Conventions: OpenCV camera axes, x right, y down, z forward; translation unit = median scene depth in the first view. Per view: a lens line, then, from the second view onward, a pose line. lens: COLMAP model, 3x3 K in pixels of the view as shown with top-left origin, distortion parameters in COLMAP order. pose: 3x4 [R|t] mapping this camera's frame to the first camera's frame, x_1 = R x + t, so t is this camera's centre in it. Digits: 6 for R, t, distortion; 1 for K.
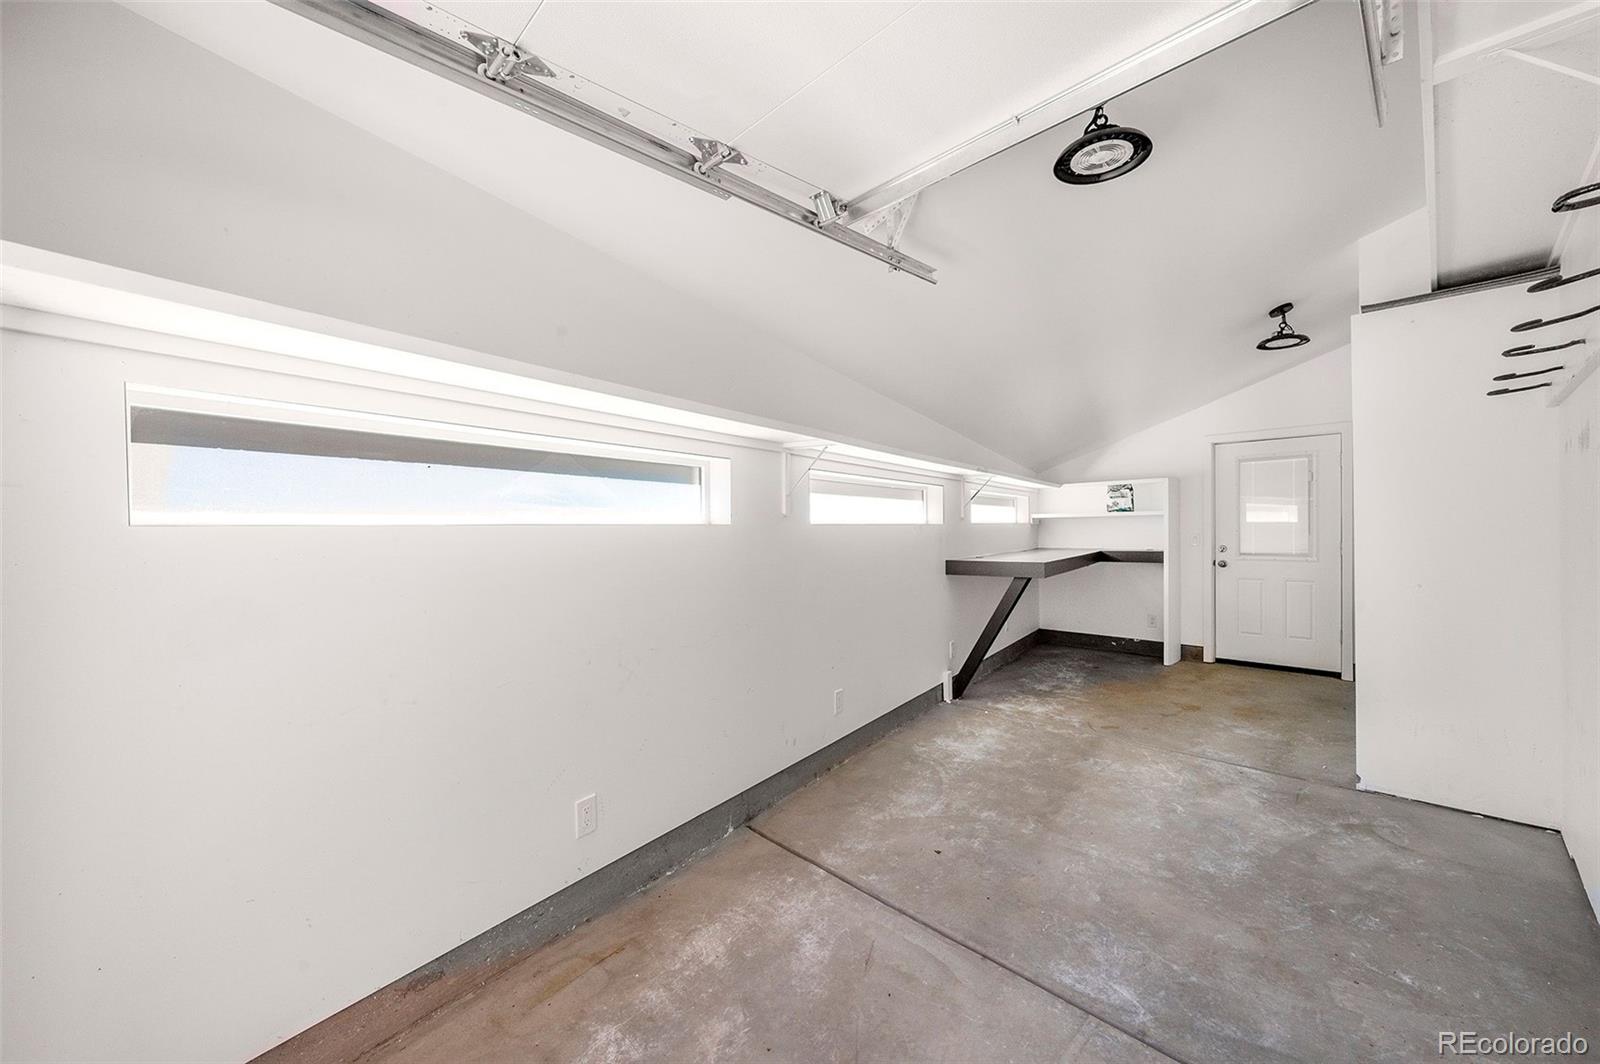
lens RADIAL K [[636.6, 0, 792.8], [0, 636.6, 524.6], [0, 0, 1]] dist [0.001866, 0.000043]
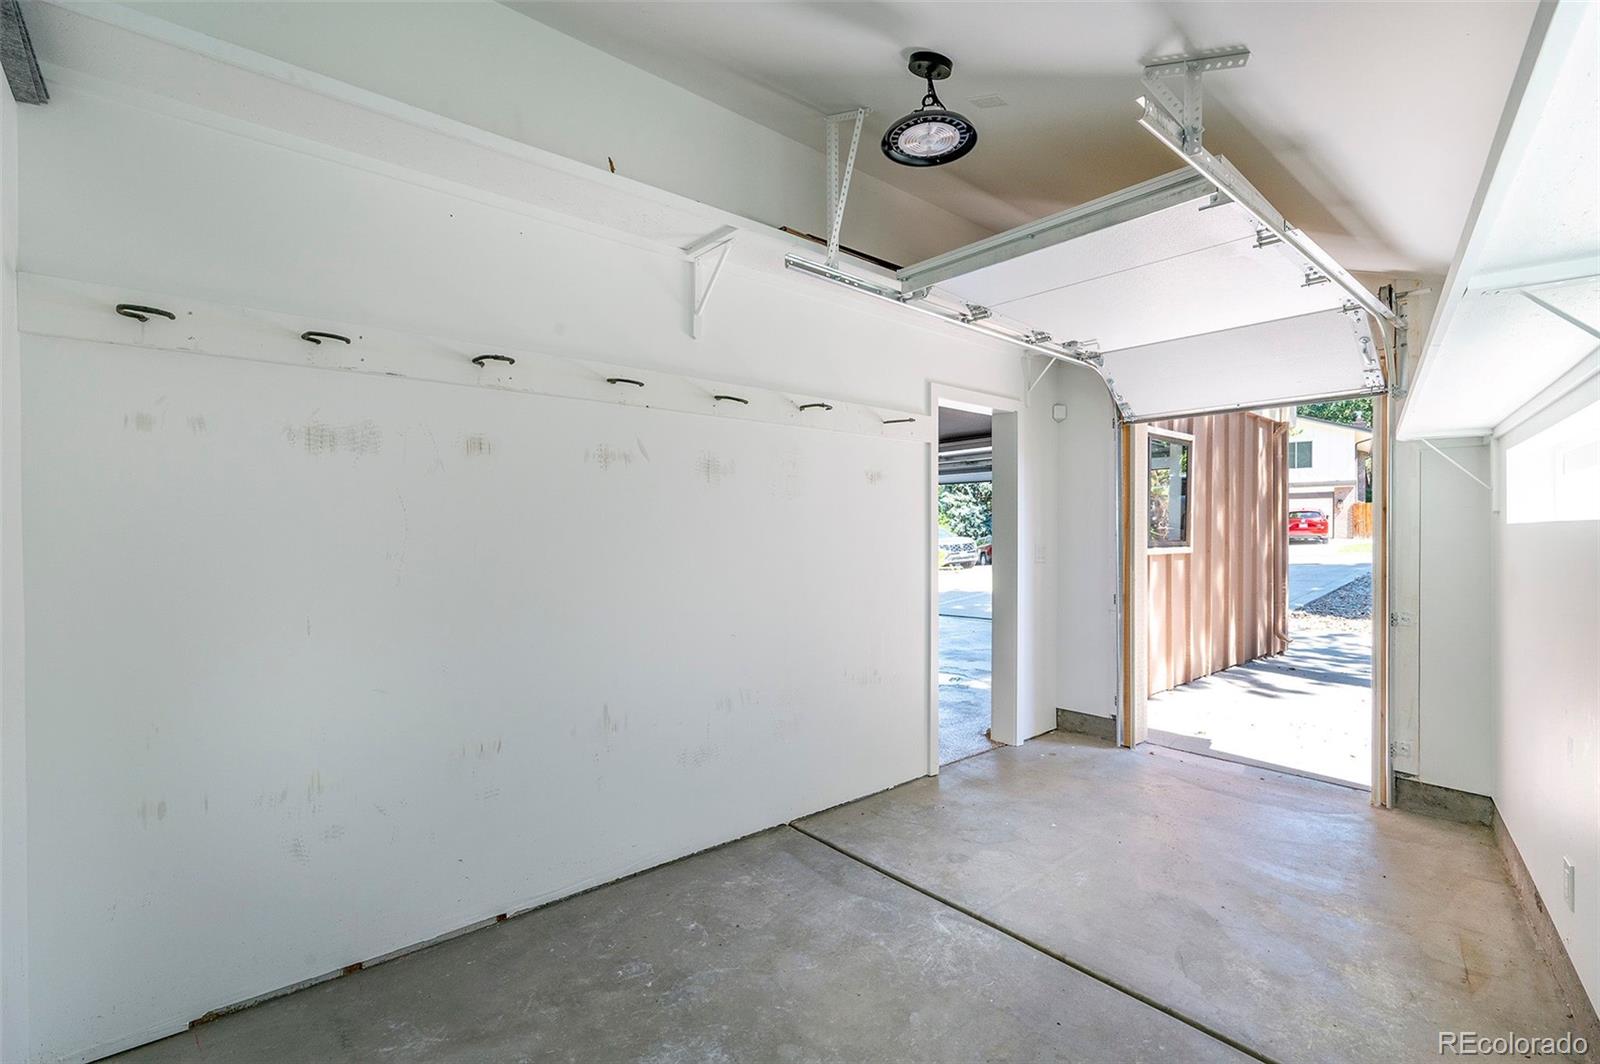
lens RADIAL K [[735.9, 0, 800.0], [0, 735.9, 532.0], [0, 0, 1]] dist [0.000547, 0.000166]
pose [[-0.998713, 0.012951, 0.049043, 0.638622], [0.012835, 0.999914, -0.002699, 0.006792], [-0.049074, -0.002066, -0.998793, 2.141846]]
